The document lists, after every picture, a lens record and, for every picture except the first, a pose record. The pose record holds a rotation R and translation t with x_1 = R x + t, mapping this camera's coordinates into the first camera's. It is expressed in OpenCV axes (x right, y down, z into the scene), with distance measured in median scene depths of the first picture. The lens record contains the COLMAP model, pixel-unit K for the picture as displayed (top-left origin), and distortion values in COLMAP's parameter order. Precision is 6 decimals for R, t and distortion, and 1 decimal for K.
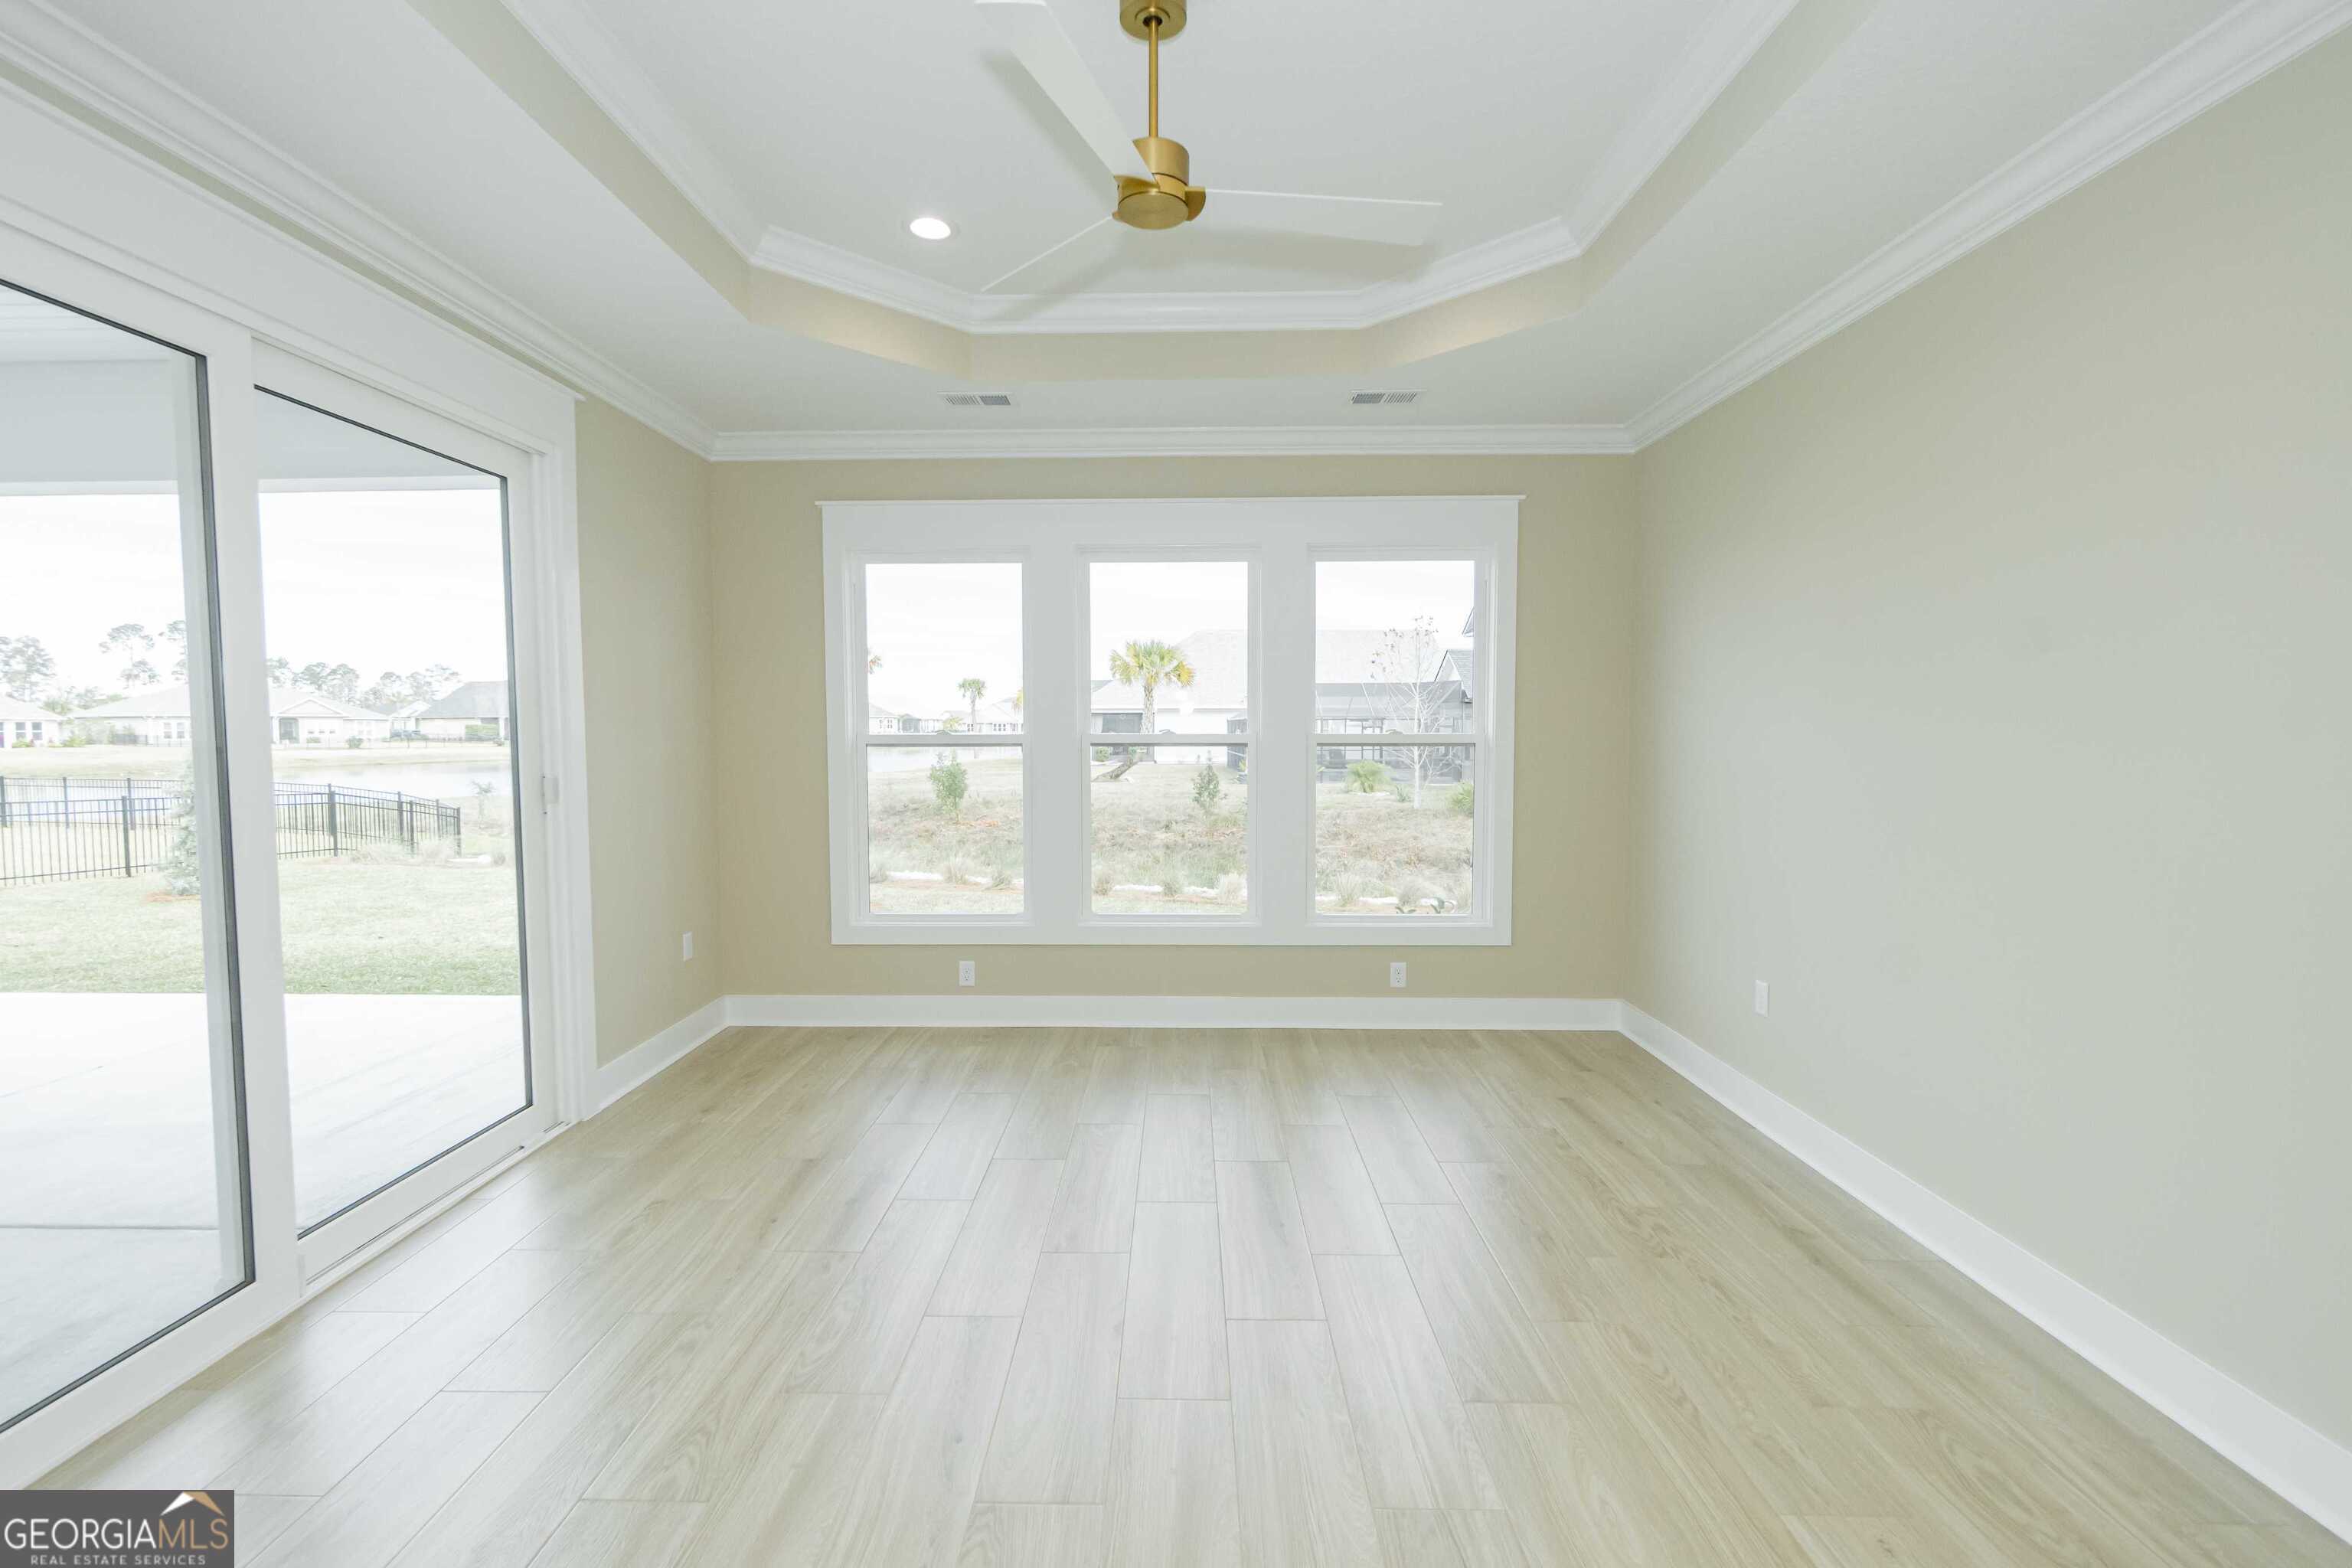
lens RADIAL K [[1021.6, 0, 1153.8], [0, 1021.6, 780.0], [0, 0, 1]] dist [0.009049, -0.001147]
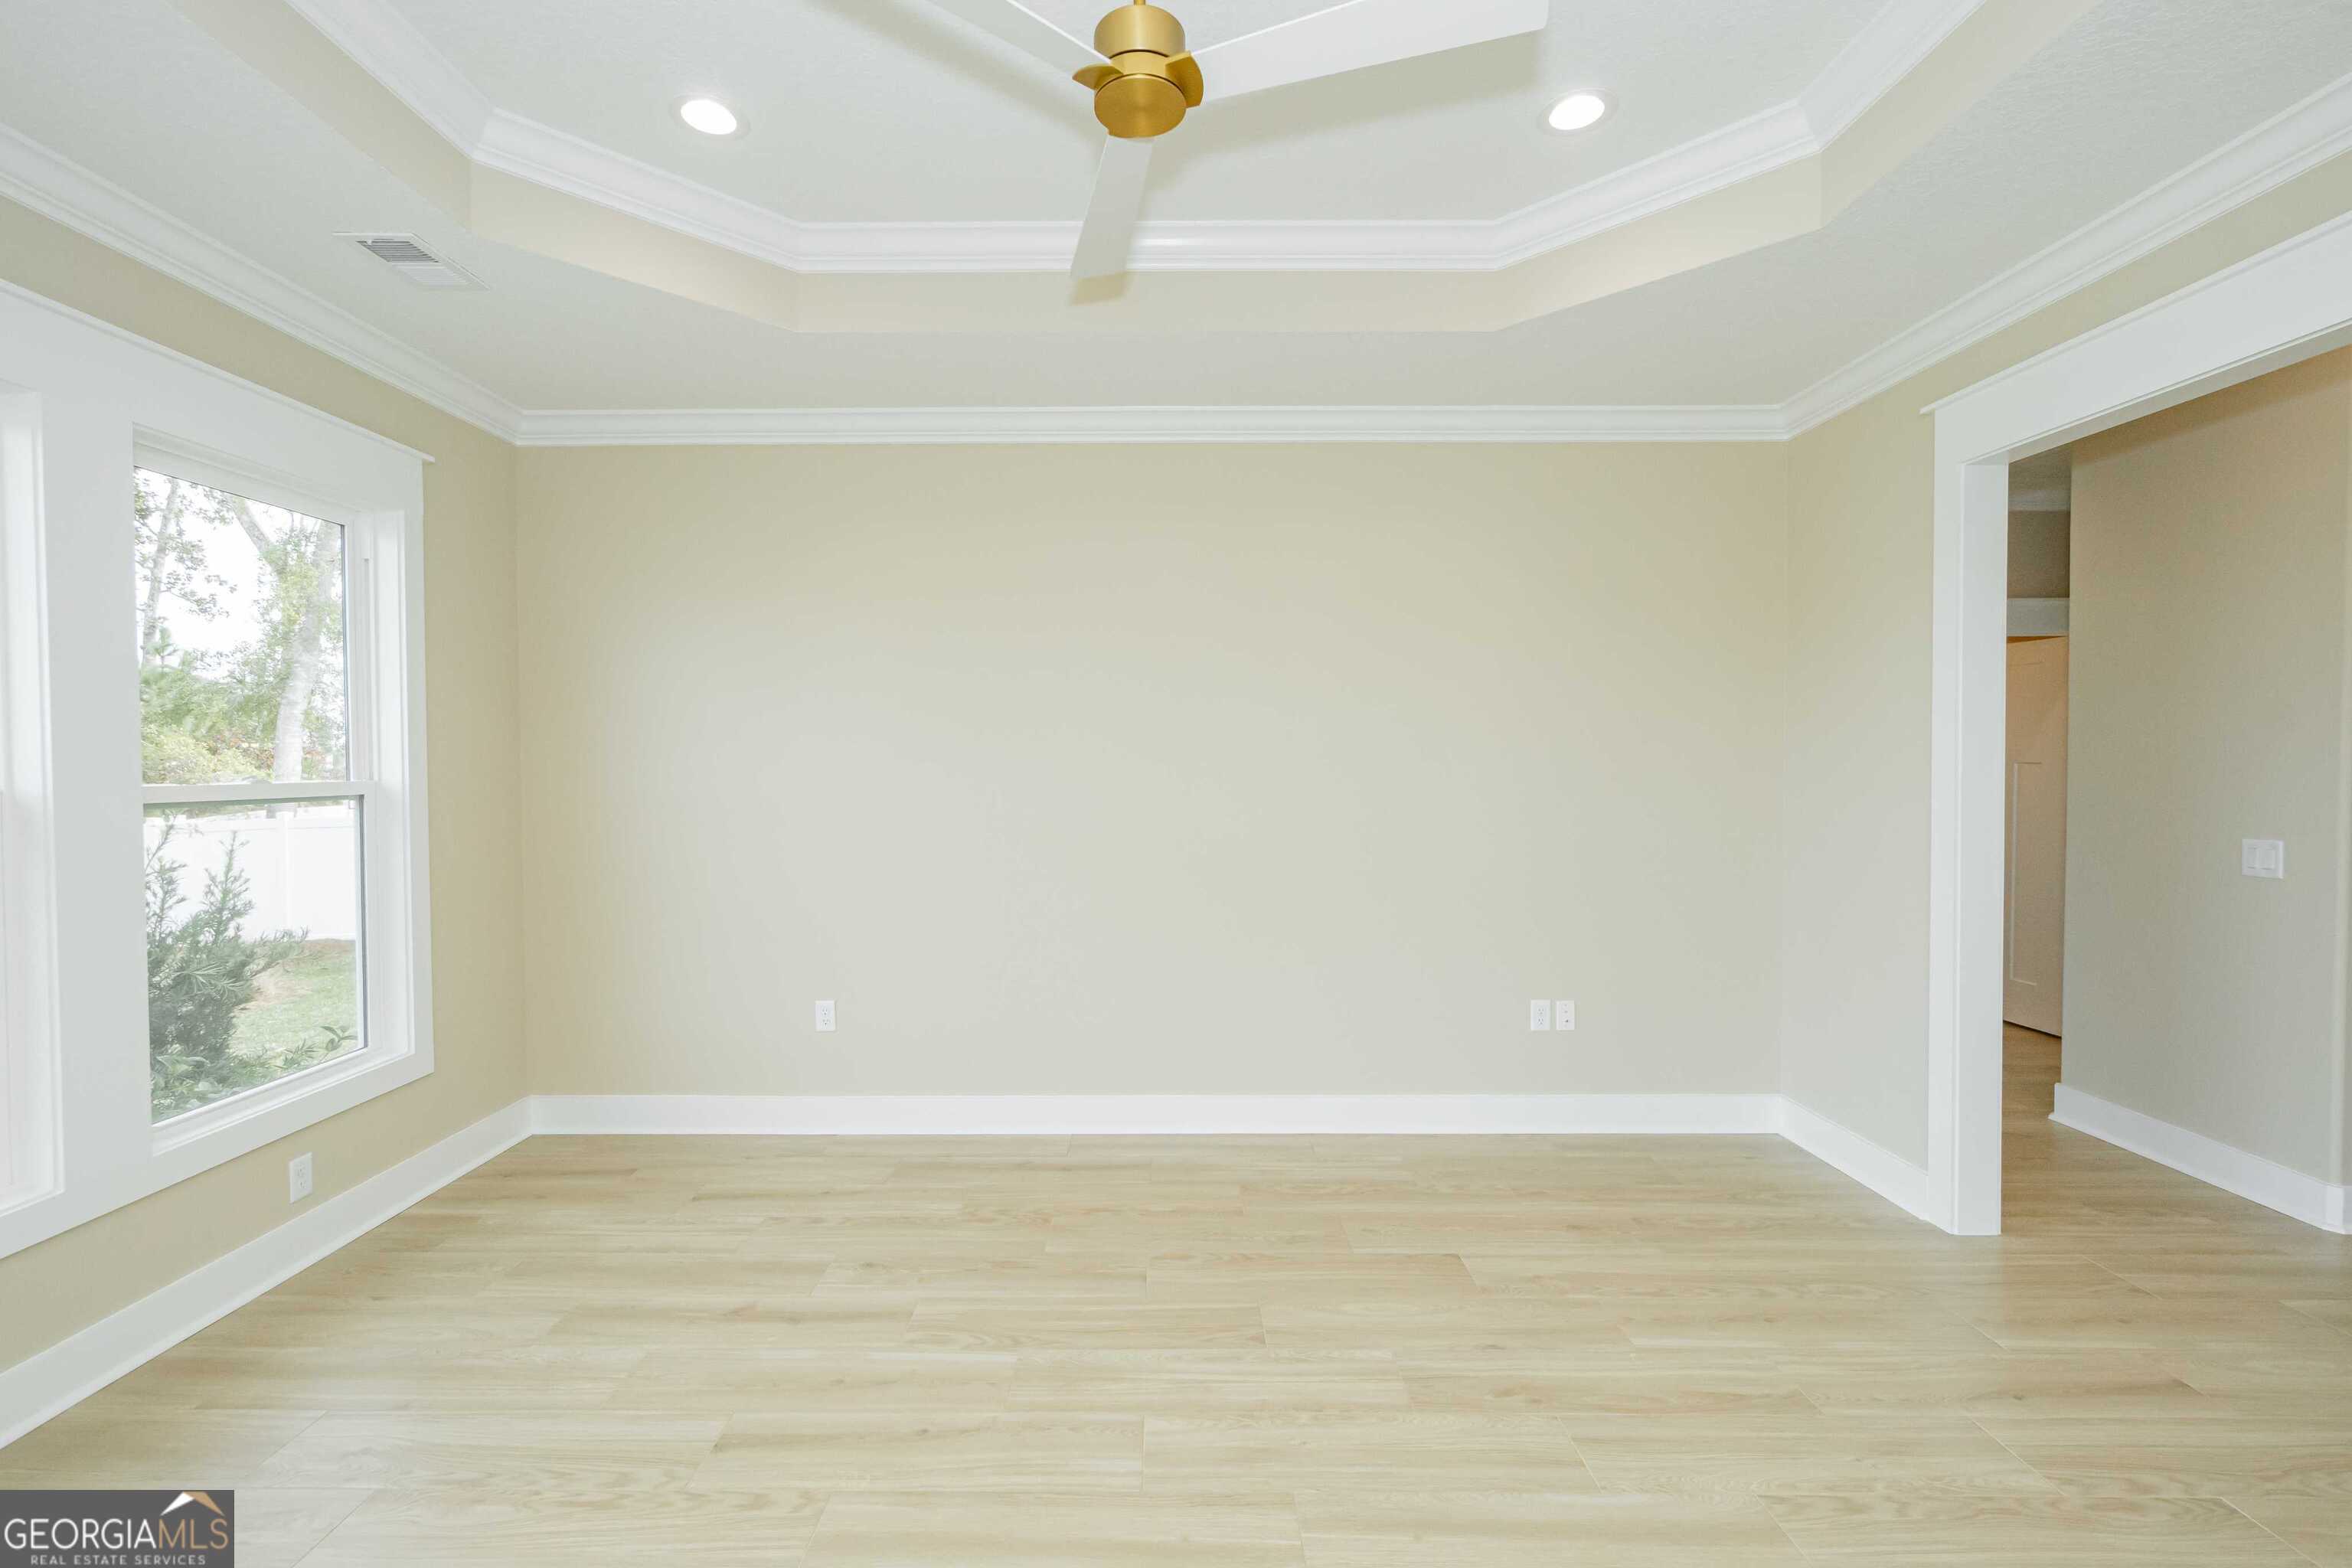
lens RADIAL K [[1021.6, 0, 1149.2], [0, 1021.6, 785.5], [0, 0, 1]] dist [0.009049, -0.001147]
pose [[-0.020057, -0.017680, 0.999643, -0.591279], [0.049917, 0.998579, 0.018662, -0.042436], [-0.998552, 0.050274, -0.019146, 0.783718]]
